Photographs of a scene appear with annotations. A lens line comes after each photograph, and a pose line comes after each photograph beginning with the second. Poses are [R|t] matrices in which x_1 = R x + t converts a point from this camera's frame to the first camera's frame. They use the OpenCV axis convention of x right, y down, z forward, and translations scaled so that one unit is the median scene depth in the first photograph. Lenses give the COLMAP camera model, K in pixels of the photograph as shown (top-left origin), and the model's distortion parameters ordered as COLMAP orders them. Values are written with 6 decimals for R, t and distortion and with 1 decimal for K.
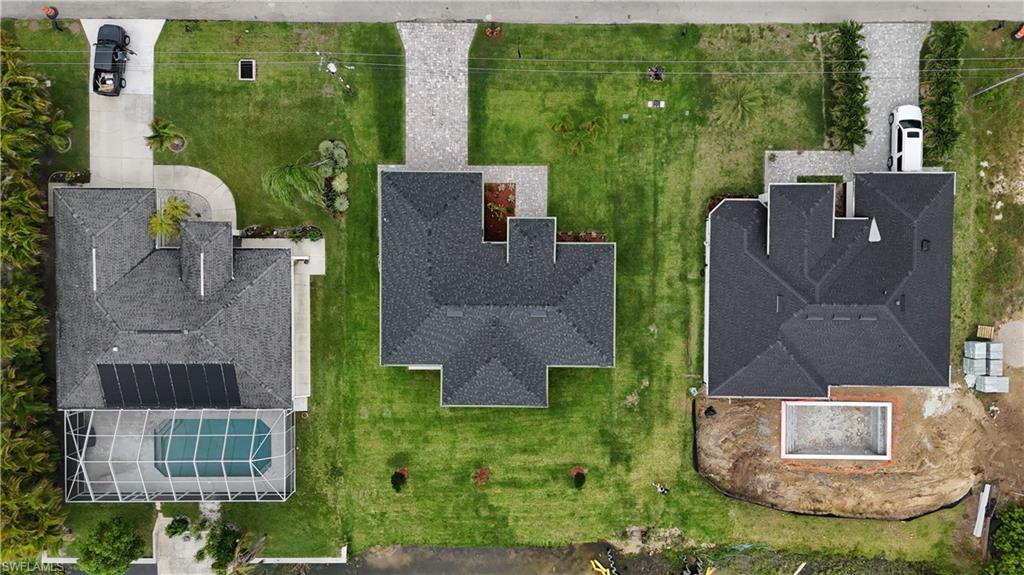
lens RADIAL K [[781.4, 0, 512.0], [0, 781.4, 287.5], [0, 0, 1]] dist [0.055375, -0.006635]
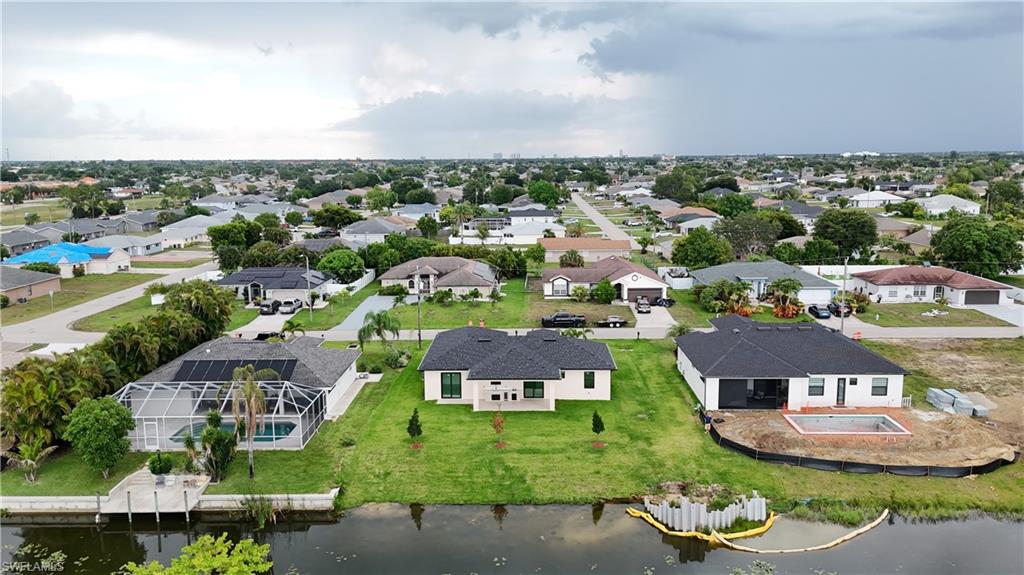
lens RADIAL K [[781.4, 0, 512.0], [0, 781.4, 287.5], [0, 0, 1]] dist [0.055375, -0.006635]
pose [[0.999835, 0.002428, -0.018014, -0.005033], [-0.018176, 0.135593, -0.990598, 1.158065], [0.000038, 0.990762, 0.135615, 0.669969]]
